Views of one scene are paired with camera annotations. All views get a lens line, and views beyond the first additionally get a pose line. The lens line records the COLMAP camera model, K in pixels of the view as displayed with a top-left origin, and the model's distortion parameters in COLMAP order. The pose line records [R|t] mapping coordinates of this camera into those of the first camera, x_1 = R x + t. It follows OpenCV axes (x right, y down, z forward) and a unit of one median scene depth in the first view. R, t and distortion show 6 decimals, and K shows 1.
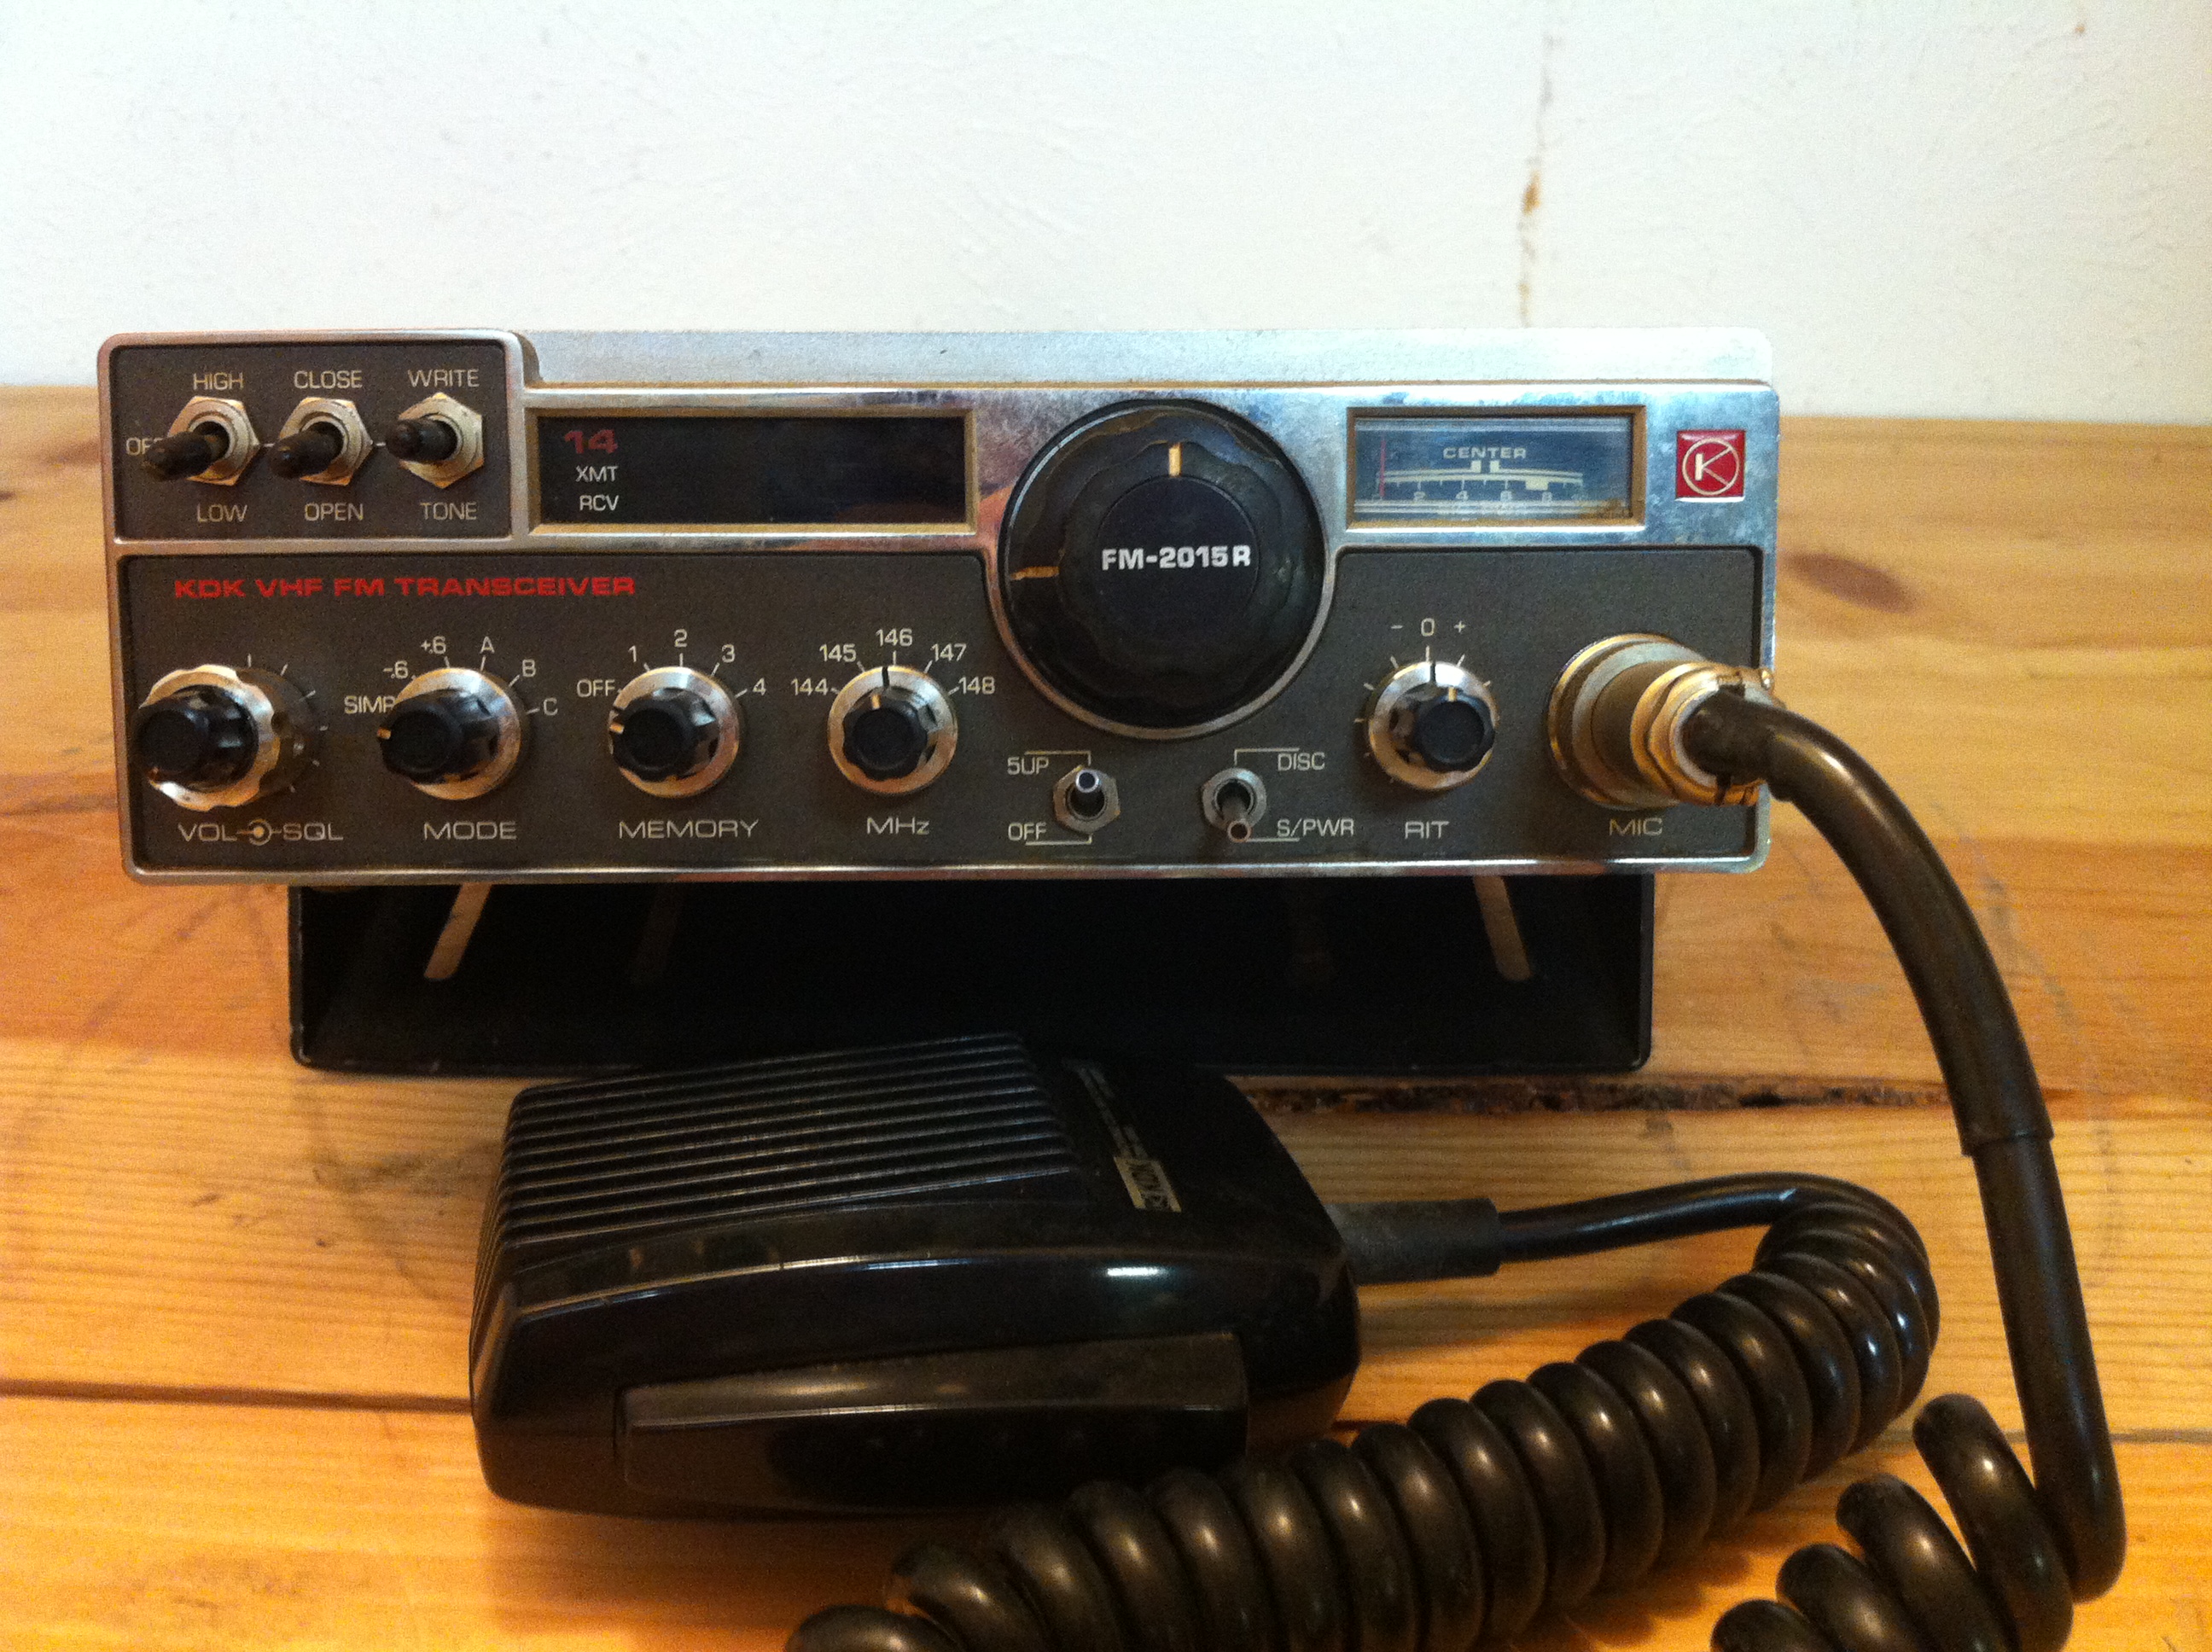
lens RADIAL K [[2204.7, 0, 1100.4], [0, 2204.7, 823.0], [0, 0, 1]] dist [-0.064569, 0.000000]
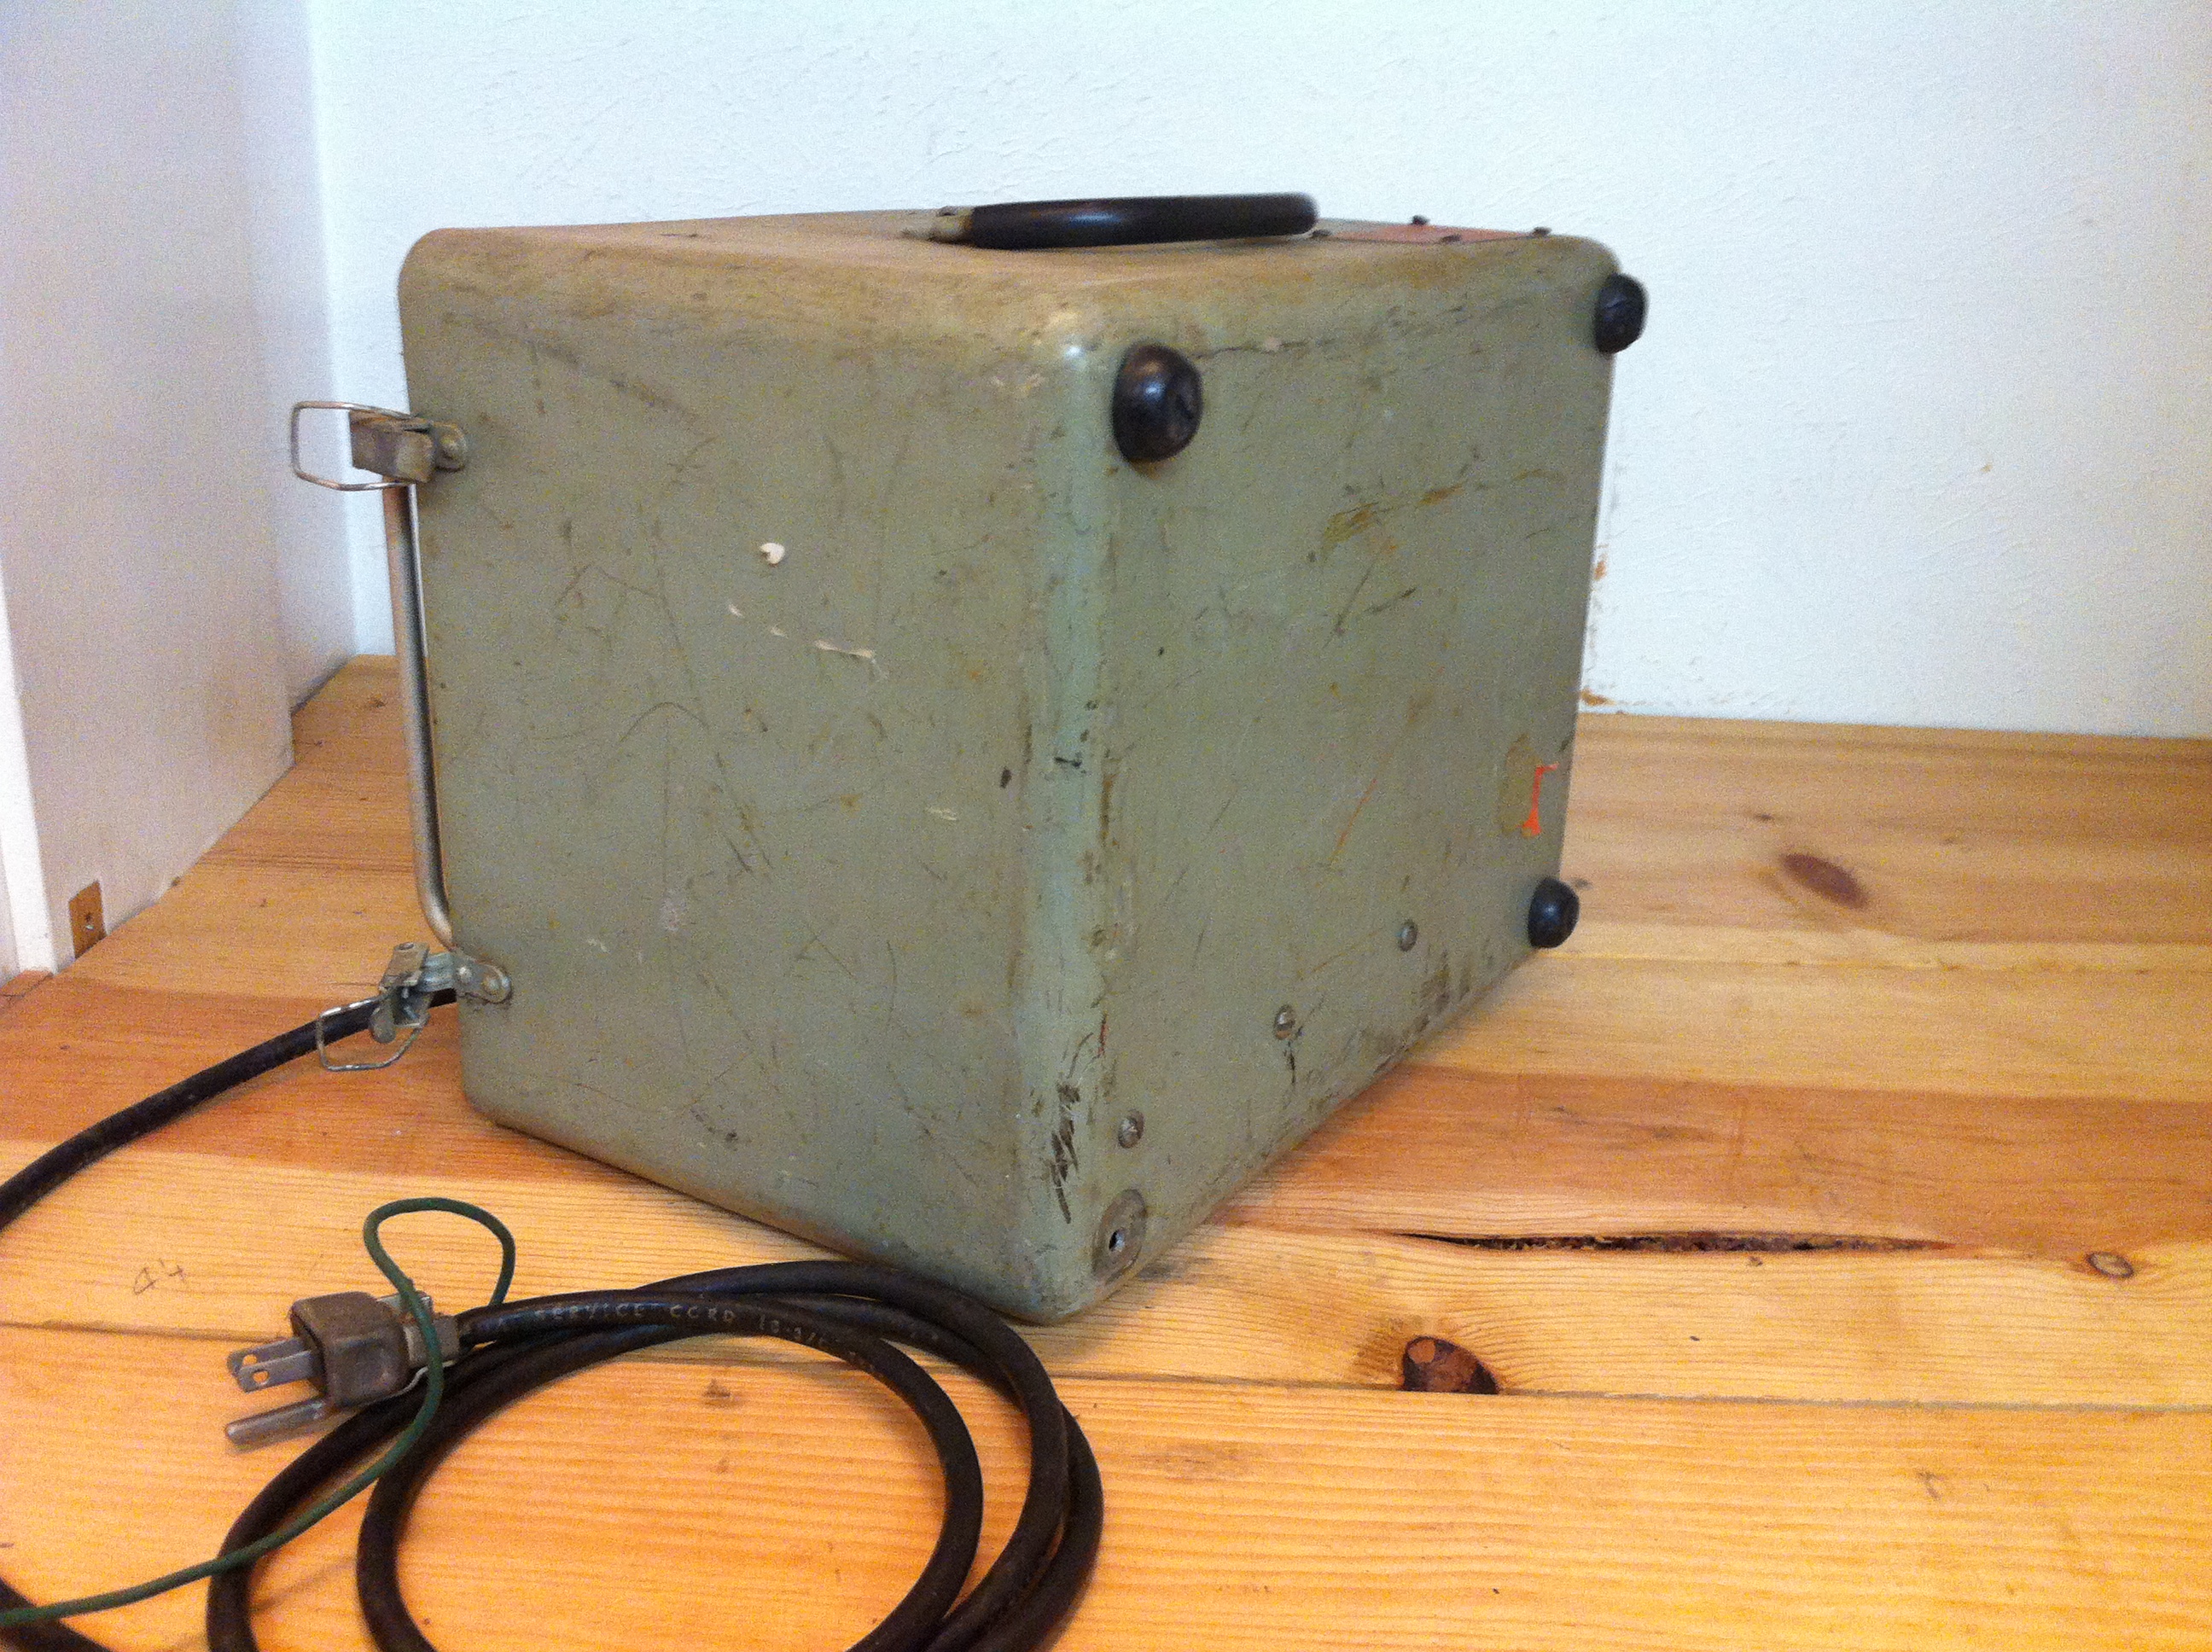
lens RADIAL K [[2204.7, 0, 1105.6], [0, 2204.7, 826.4], [0, 0, 1]] dist [-0.064569, 0.000000]
pose [[0.998983, 0.024112, 0.038091, -0.427544], [-0.023570, 0.999615, -0.014610, -0.215575], [-0.038429, 0.013697, 0.999167, -1.001622]]
